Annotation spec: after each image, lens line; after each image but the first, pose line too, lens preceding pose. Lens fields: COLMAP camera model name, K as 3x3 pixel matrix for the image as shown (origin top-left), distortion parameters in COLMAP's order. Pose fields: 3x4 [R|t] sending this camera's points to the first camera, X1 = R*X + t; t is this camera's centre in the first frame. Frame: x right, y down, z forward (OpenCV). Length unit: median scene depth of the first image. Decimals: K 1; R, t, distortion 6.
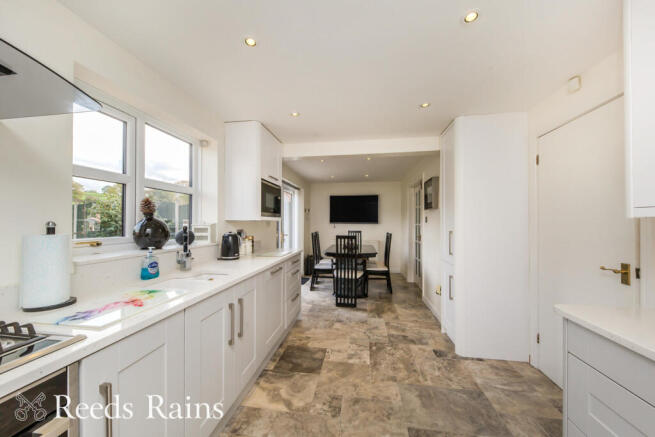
lens RADIAL K [[234.8, 0, 327.5], [0, 234.8, 218.5], [0, 0, 1]] dist [0.001103, -0.000118]
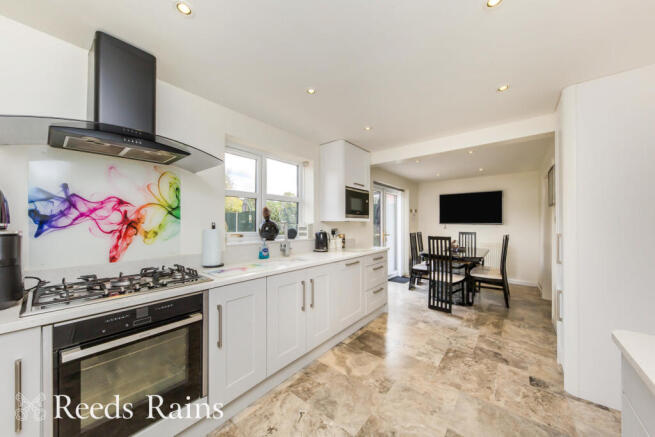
lens RADIAL K [[228.8, 0, 328.8], [0, 228.8, 220.8], [0, 0, 1]] dist [-0.001855, -0.000417]
pose [[0.858035, -0.004057, -0.513576, 0.253185], [0.007726, 0.999958, 0.005008, -0.001034], [0.513534, -0.008265, 0.858030, -0.051575]]
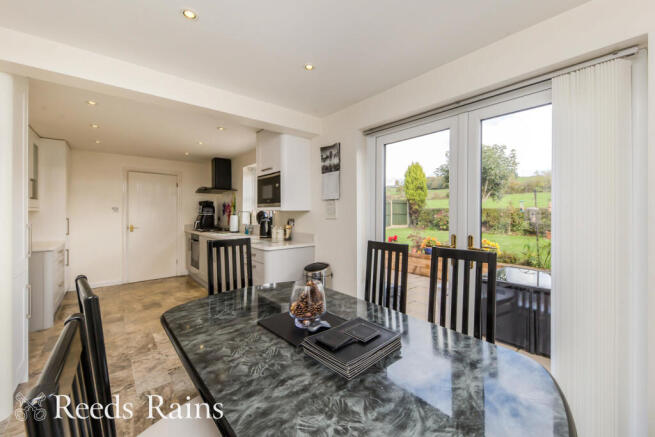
lens RADIAL K [[263.2, 0, 325.2], [0, 263.2, 214.8], [0, 0, 1]] dist [0.000439, -0.000085]
pose [[-0.666729, -0.003850, -0.745290, 0.520110], [0.003022, 0.999964, -0.007869, 0.041768], [0.745294, -0.007499, -0.666694, 2.233547]]
